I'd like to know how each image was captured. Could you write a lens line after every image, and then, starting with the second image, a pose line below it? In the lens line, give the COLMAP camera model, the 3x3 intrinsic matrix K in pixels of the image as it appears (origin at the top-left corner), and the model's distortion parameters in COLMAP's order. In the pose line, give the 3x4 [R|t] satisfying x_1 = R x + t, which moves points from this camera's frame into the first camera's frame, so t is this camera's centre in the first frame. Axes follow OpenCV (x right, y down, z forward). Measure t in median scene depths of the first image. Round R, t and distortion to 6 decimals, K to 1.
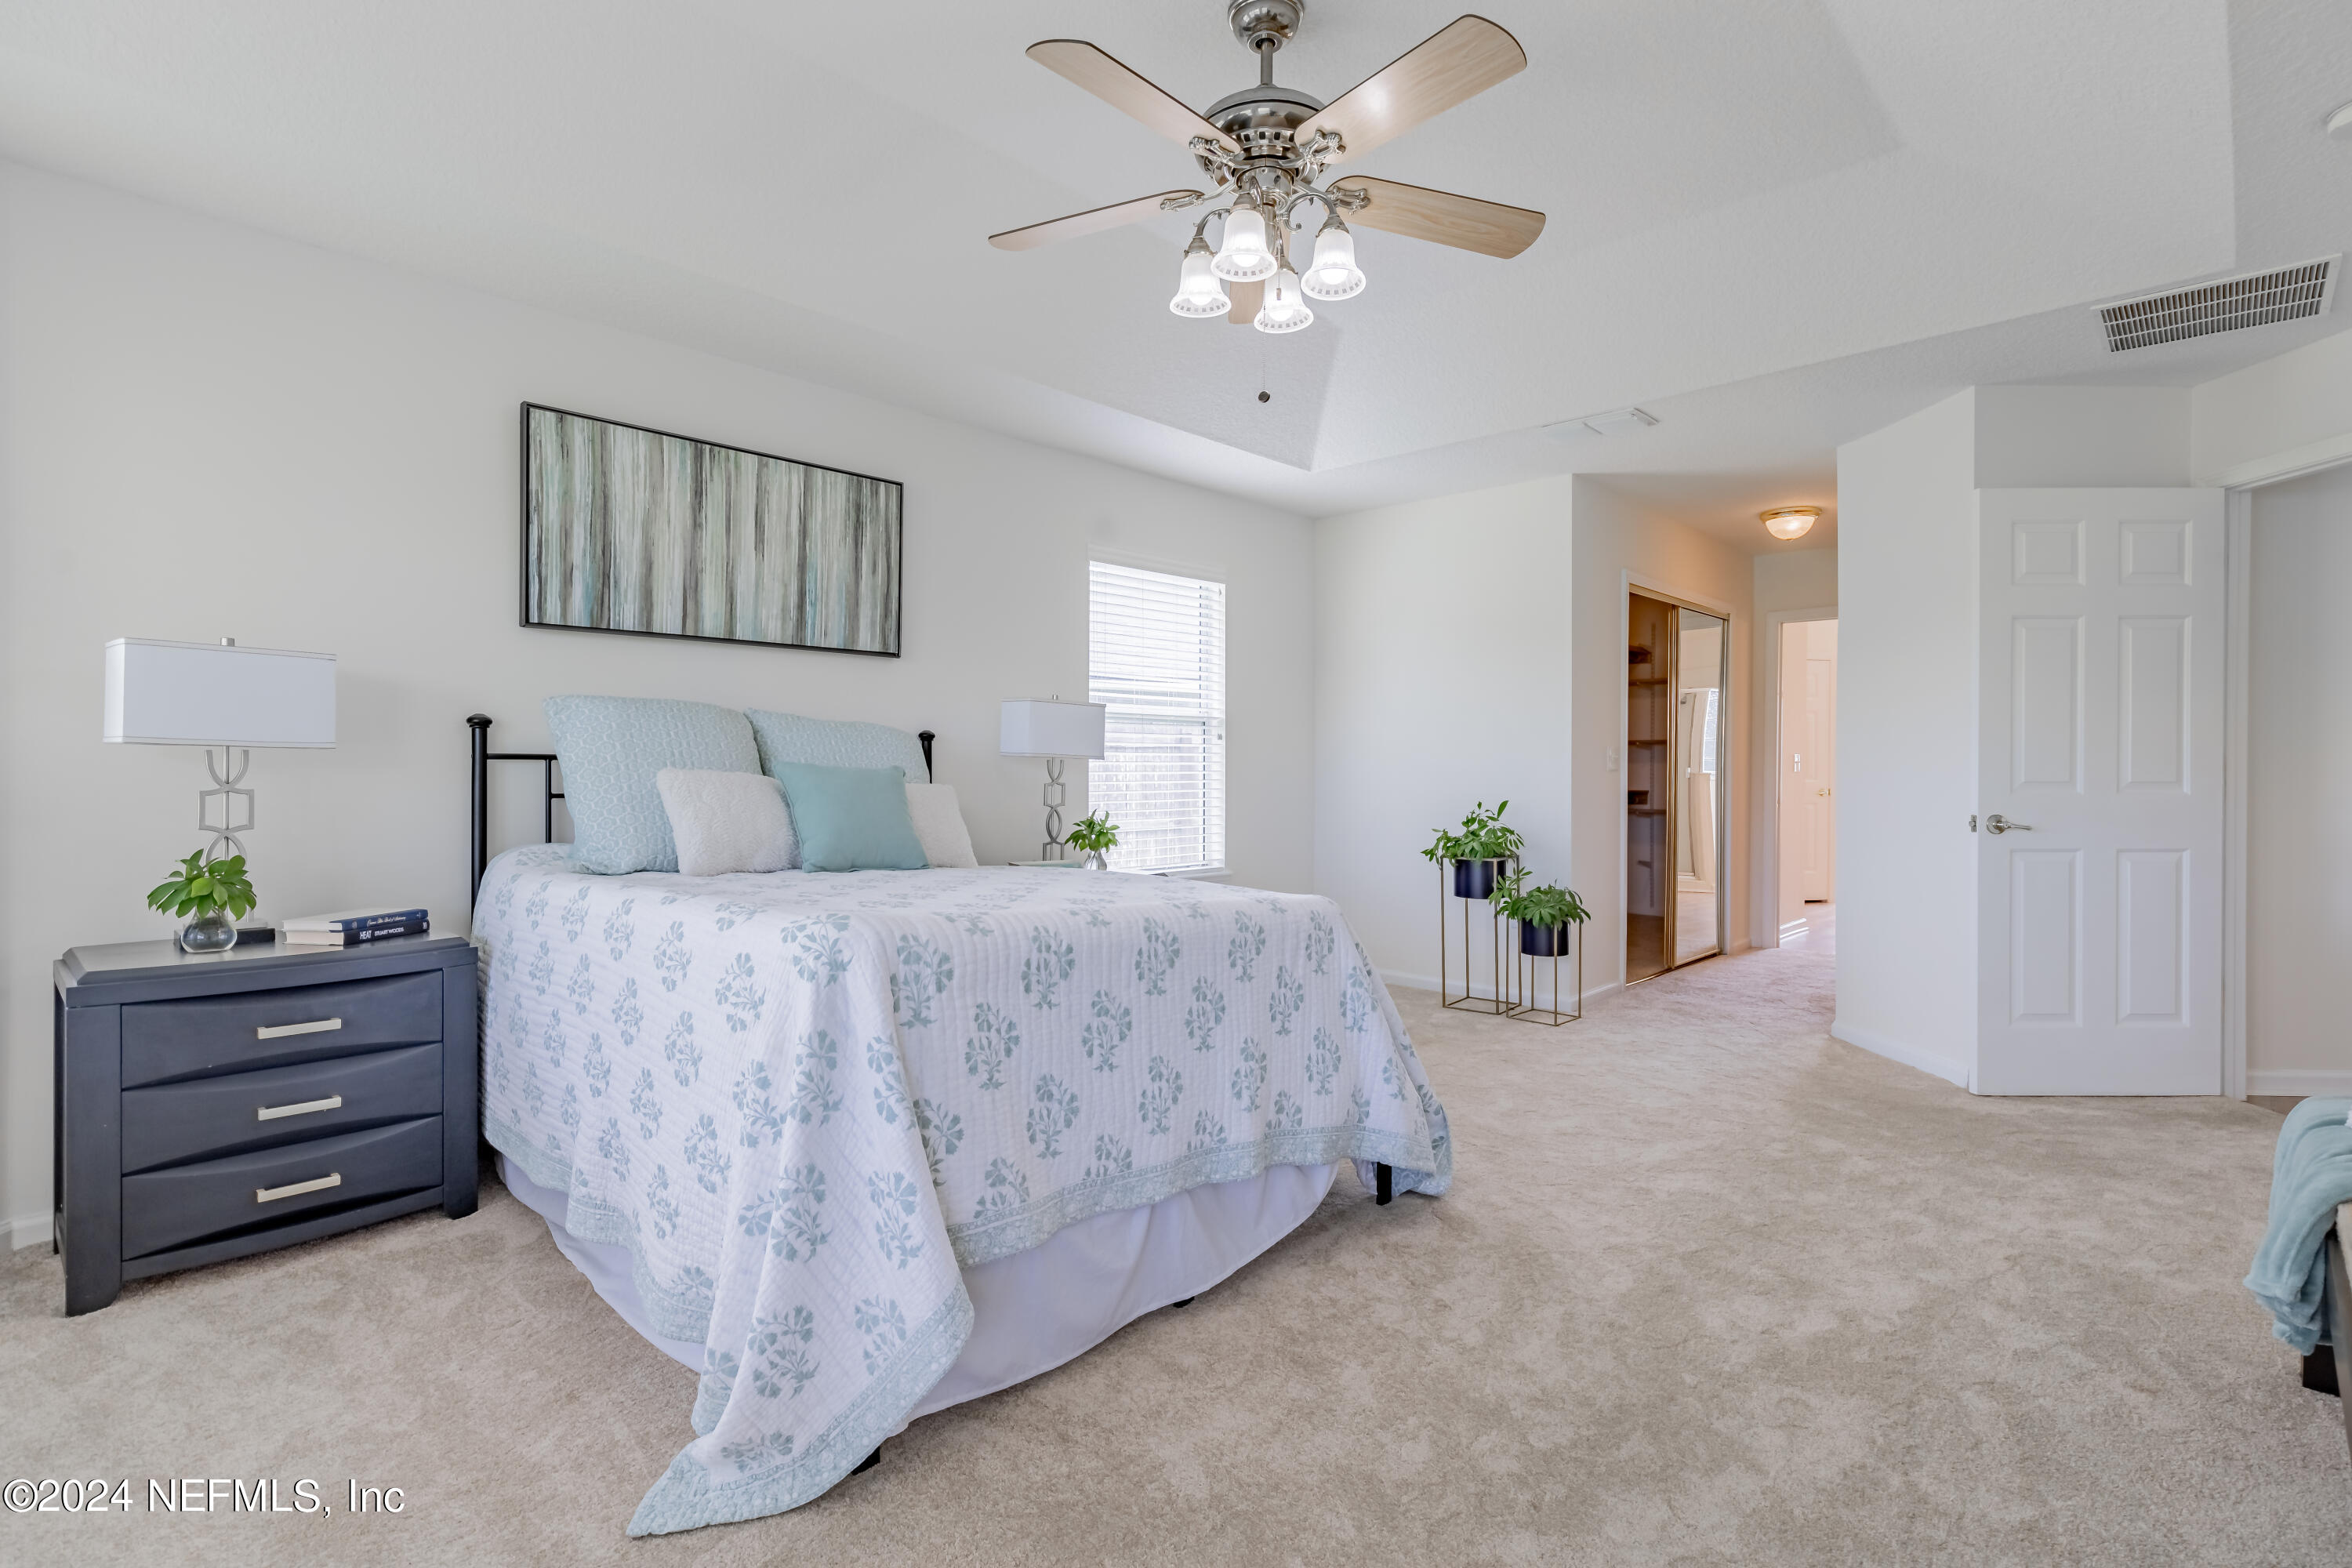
lens RADIAL K [[1112.2, 0, 1188.1], [0, 1112.2, 765.7], [0, 0, 1]] dist [0.000090, 0.000070]
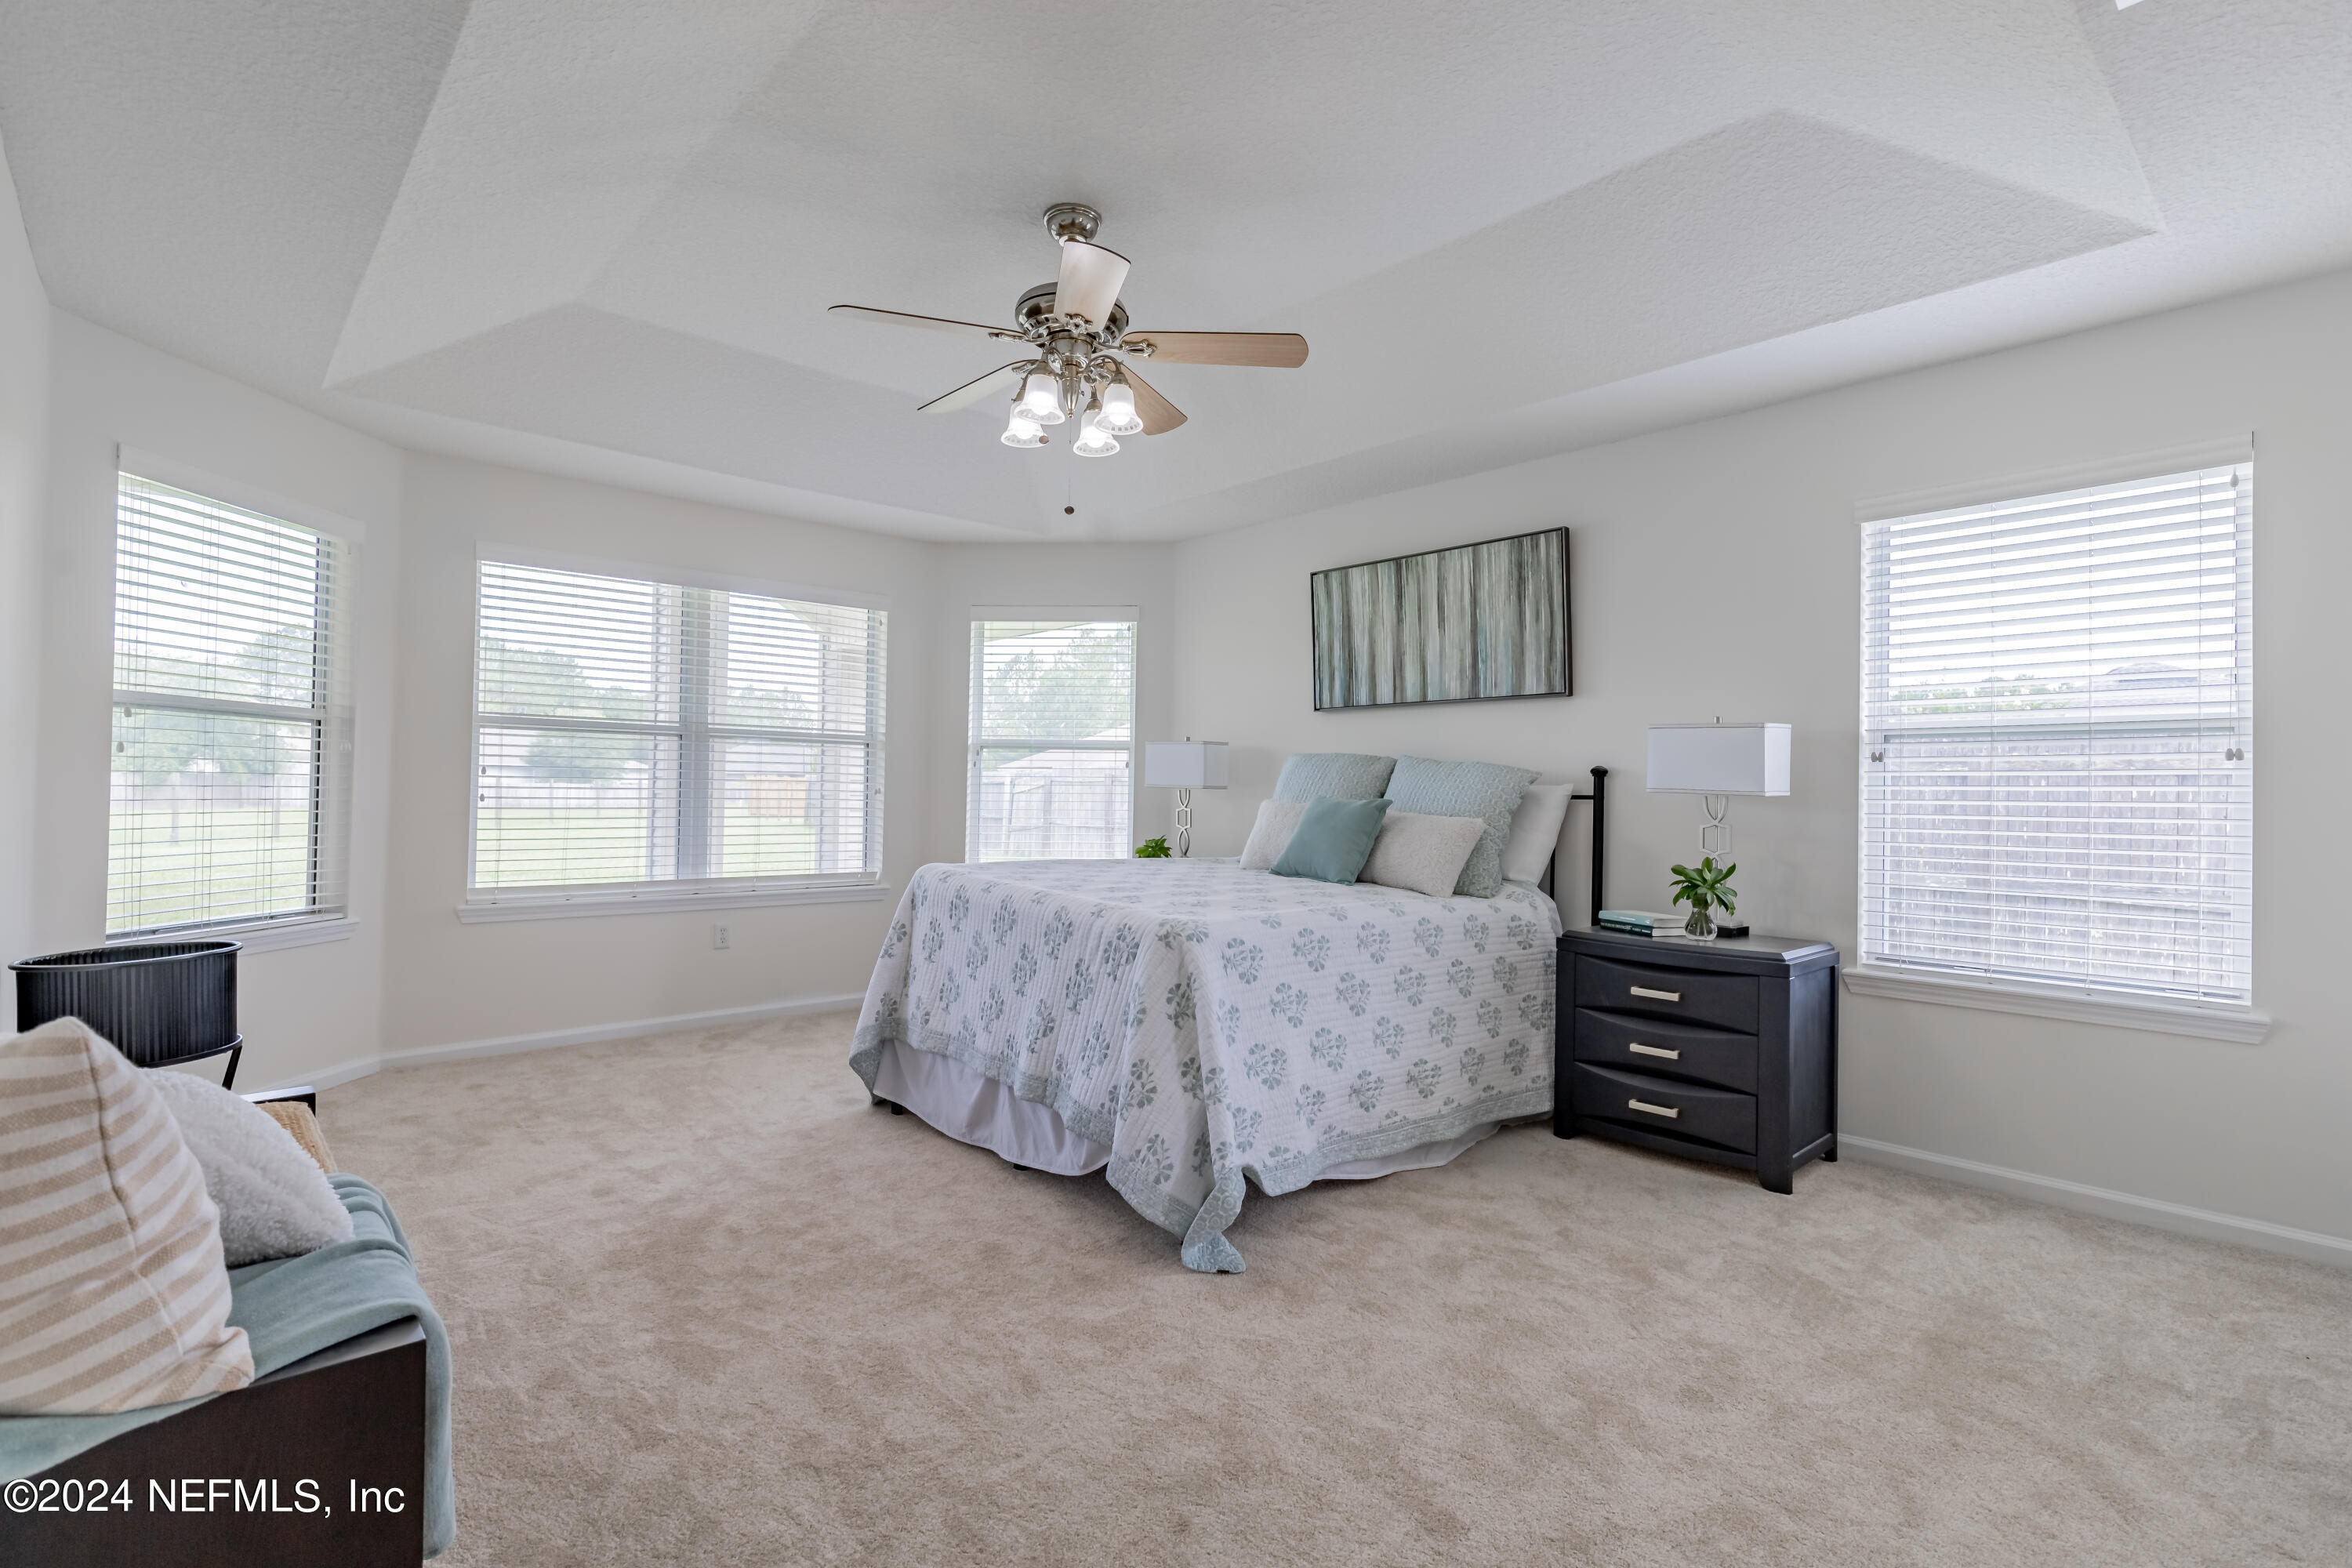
lens RADIAL K [[1112.2, 0, 1187.9], [0, 1112.2, 794.5], [0, 0, 1]] dist [0.000090, 0.000070]
pose [[-0.076280, 0.001285, -0.997086, 0.861188], [-0.009144, 0.999956, 0.001988, -0.005252], [0.997044, 0.009269, -0.076265, 0.791507]]
